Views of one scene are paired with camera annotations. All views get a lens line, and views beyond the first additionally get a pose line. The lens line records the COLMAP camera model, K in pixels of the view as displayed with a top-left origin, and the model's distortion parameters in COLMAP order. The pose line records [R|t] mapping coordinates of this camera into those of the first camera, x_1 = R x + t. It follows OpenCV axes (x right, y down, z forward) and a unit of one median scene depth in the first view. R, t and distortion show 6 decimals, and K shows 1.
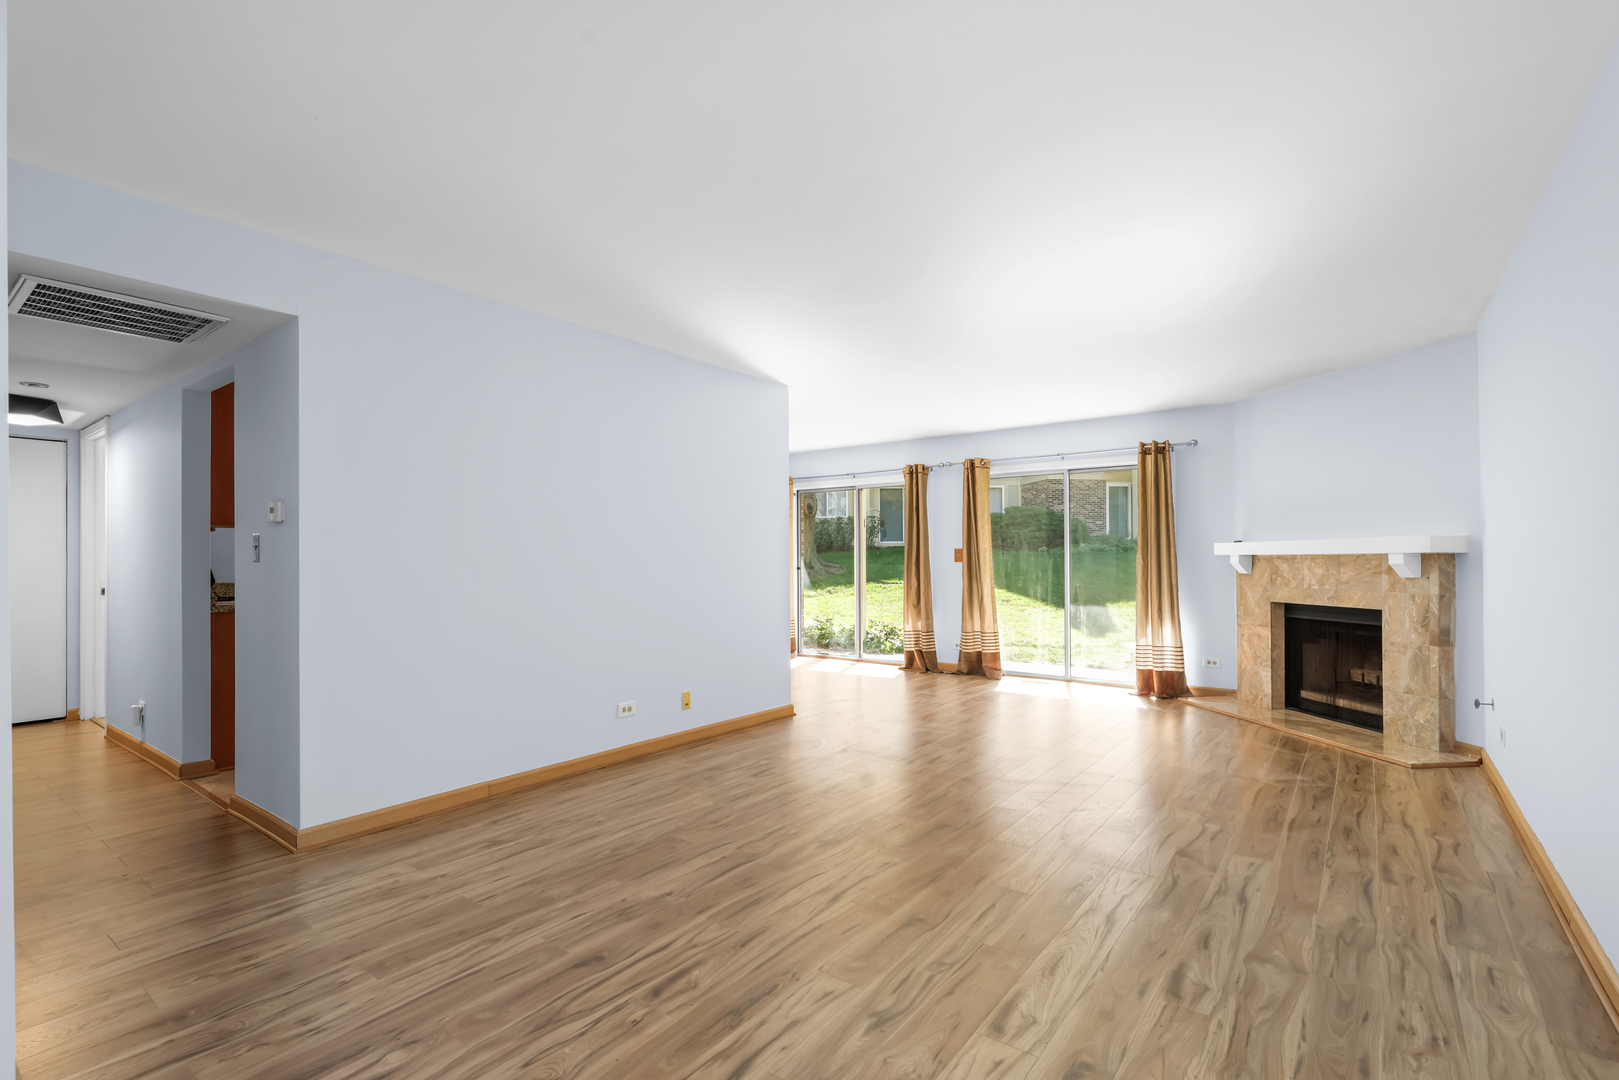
lens RADIAL K [[741.1, 0, 812.6], [0, 741.1, 548.1], [0, 0, 1]] dist [-0.000670, -0.000013]
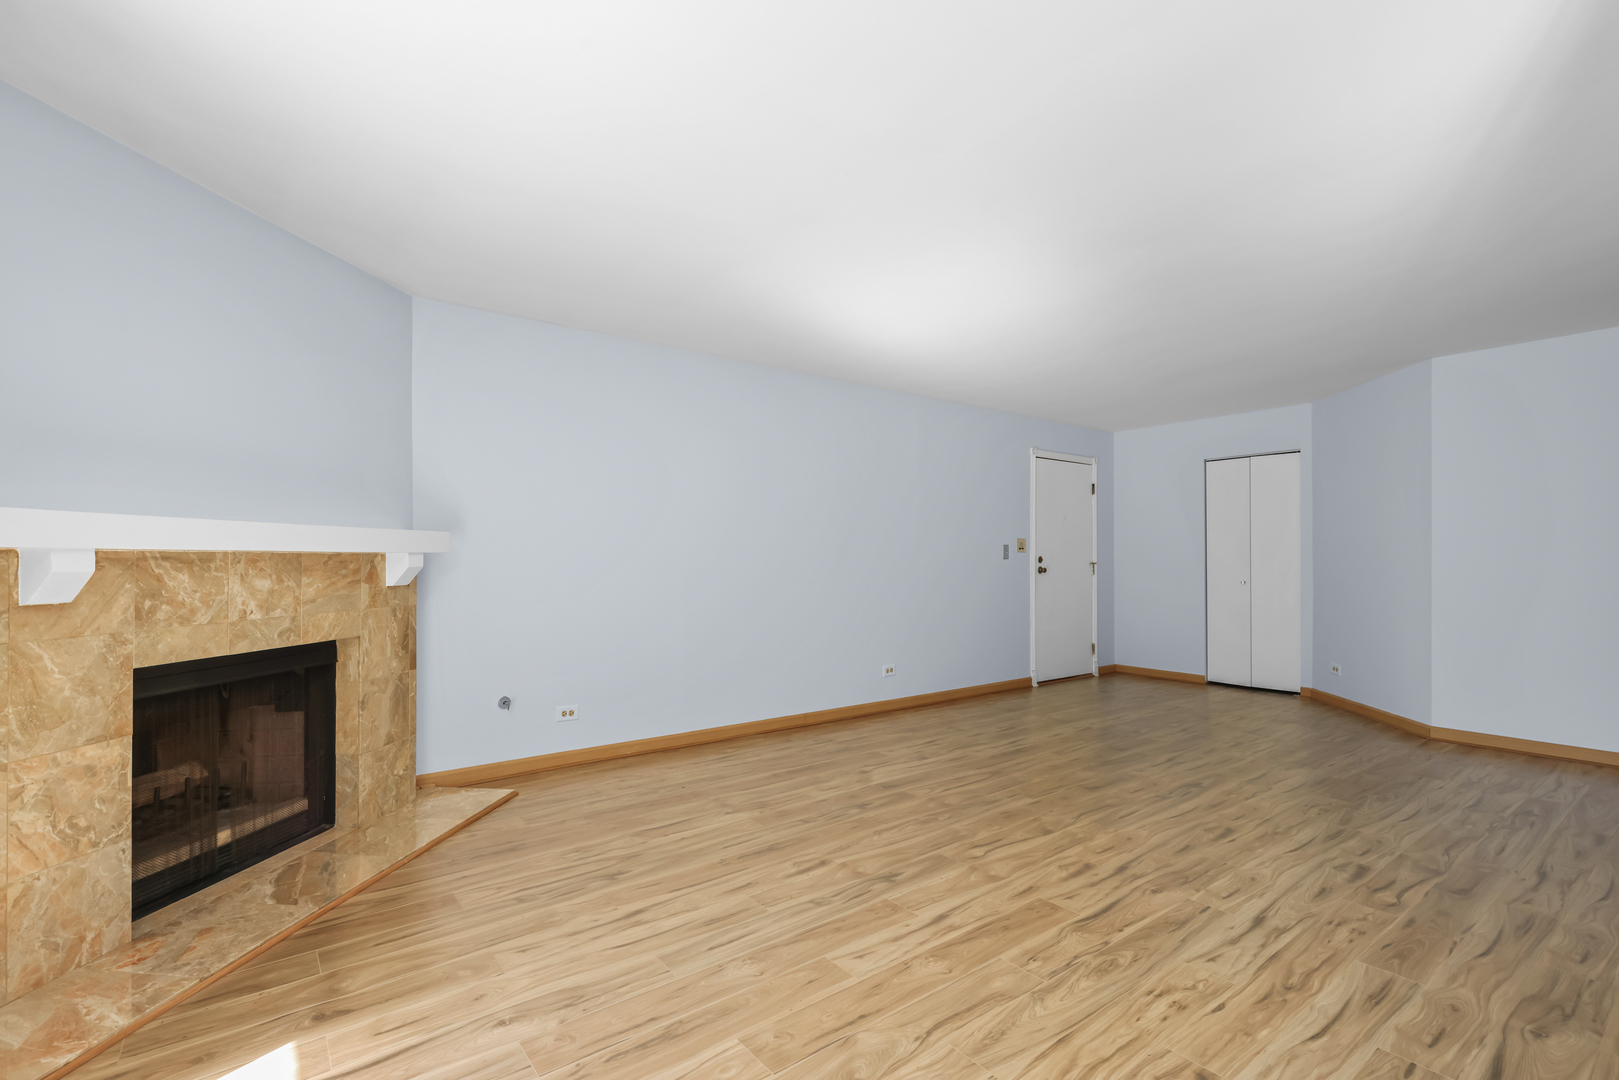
lens RADIAL K [[741.1, 0, 802.0], [0, 741.1, 545.4], [0, 0, 1]] dist [-0.000670, -0.000013]
pose [[-0.961288, 0.009432, 0.275385, 0.183845], [-0.000029, 0.999411, -0.034329, 0.022187], [-0.275547, -0.033008, -0.960721, 1.434431]]
